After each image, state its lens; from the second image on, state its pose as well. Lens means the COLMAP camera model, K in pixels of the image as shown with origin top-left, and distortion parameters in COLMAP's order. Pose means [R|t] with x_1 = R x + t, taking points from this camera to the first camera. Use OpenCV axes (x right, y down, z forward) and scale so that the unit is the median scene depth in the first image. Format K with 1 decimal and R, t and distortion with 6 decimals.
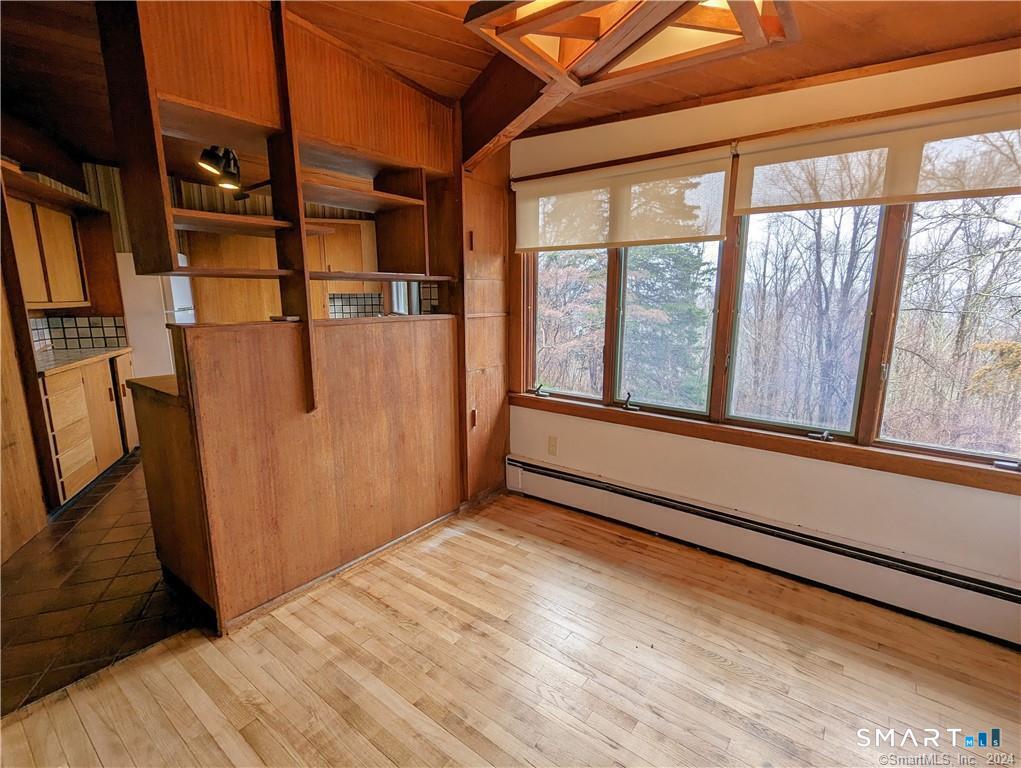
lens RADIAL K [[462.9, 0, 510.5], [0, 462.9, 384.0], [0, 0, 1]] dist [0.001012, 0.000751]
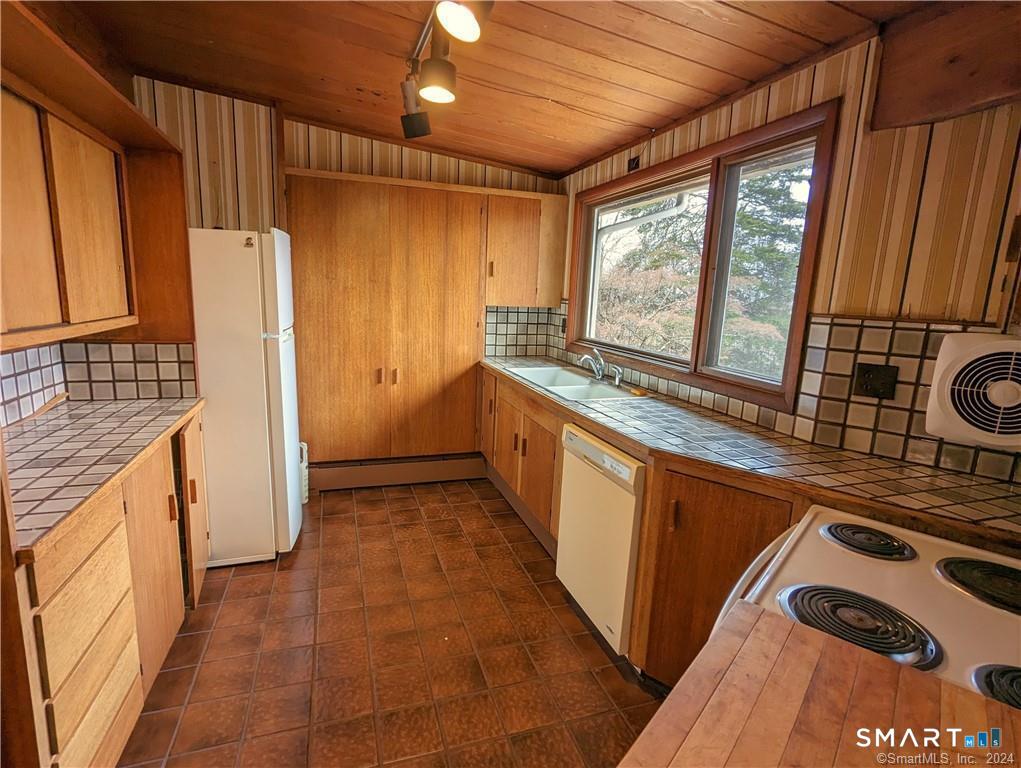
lens RADIAL K [[487.0, 0, 510.5], [0, 487.0, 384.0], [0, 0, 1]] dist [0.001028, -0.000921]
pose [[0.997421, 0.054947, -0.046176, -0.324518], [-0.055048, 0.998483, -0.000926, -0.088964], [0.046055, 0.003465, 0.998933, 0.331563]]
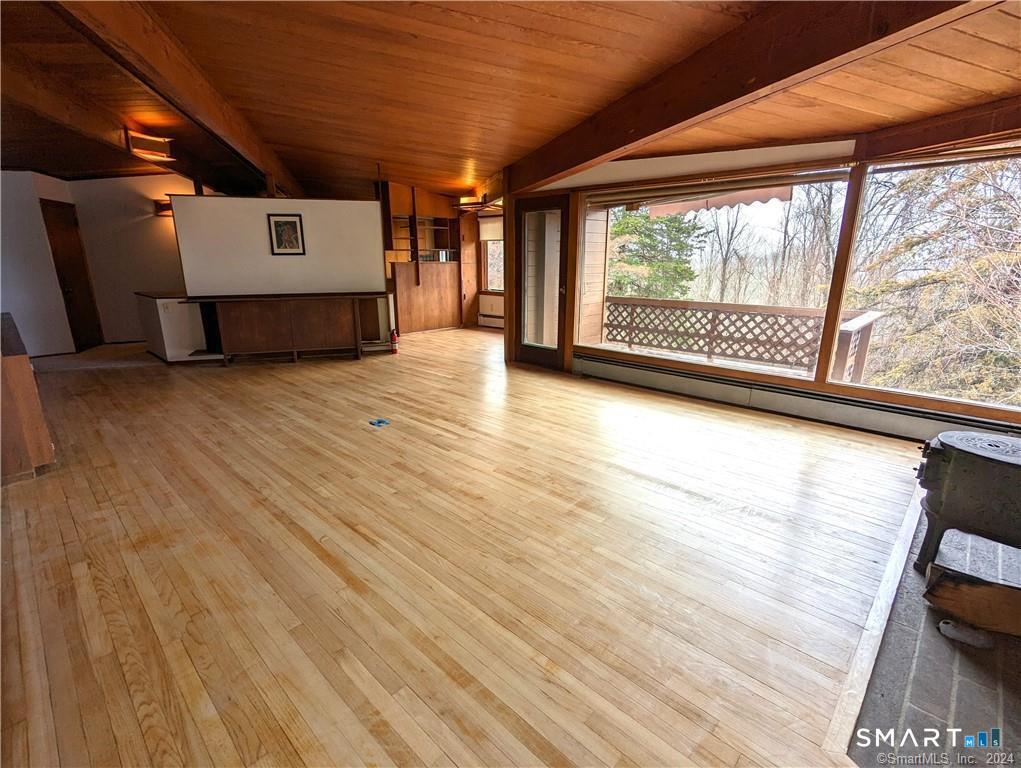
lens RADIAL K [[462.9, 0, 510.5], [0, 462.9, 384.0], [0, 0, 1]] dist [0.001012, 0.000751]
pose [[0.994153, 0.032254, -0.103052, 0.765728], [-0.023418, 0.996034, 0.085835, 0.526137], [0.105412, -0.082920, 0.990966, -2.833712]]
